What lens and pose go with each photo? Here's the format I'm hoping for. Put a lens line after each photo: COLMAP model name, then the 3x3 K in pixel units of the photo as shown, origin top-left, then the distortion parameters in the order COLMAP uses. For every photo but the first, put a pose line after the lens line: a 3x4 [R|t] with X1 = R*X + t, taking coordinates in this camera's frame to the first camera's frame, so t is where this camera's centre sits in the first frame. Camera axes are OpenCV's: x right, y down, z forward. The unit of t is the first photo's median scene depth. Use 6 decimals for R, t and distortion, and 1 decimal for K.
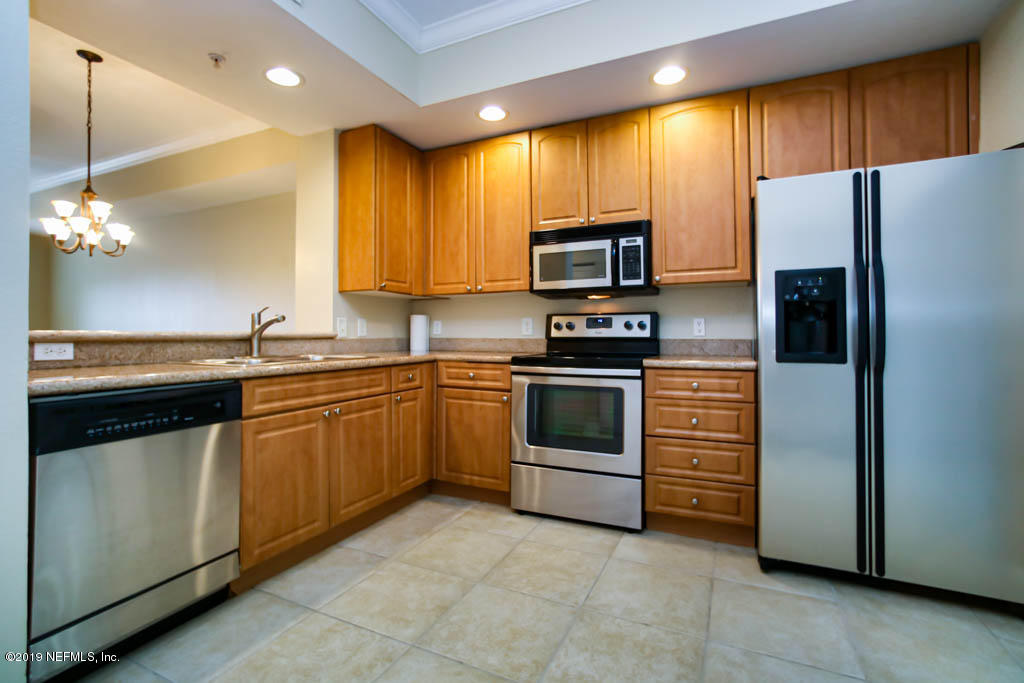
lens RADIAL K [[464.5, 0, 513.0], [0, 464.5, 336.5], [0, 0, 1]] dist [-0.026494, 0.010216]
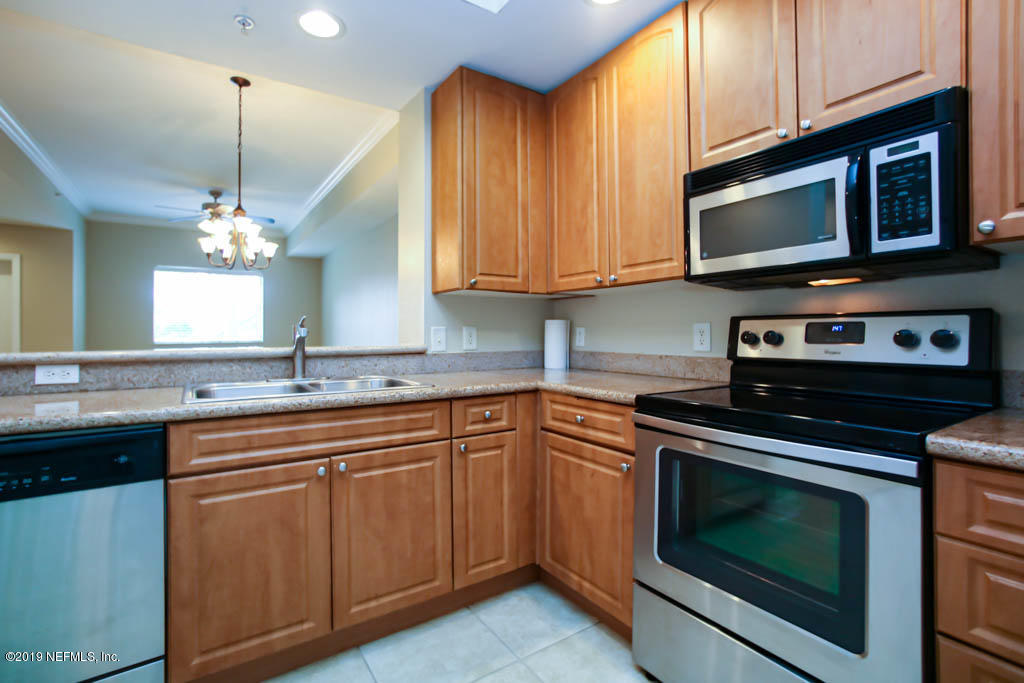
lens RADIAL K [[464.5, 0, 510.5], [0, 464.5, 332.1], [0, 0, 1]] dist [-0.026494, 0.010216]
pose [[0.853251, -0.002171, -0.521495, 0.158893], [-0.000454, 0.999988, -0.004906, -0.030151], [0.521500, 0.004423, 0.853240, 0.427284]]
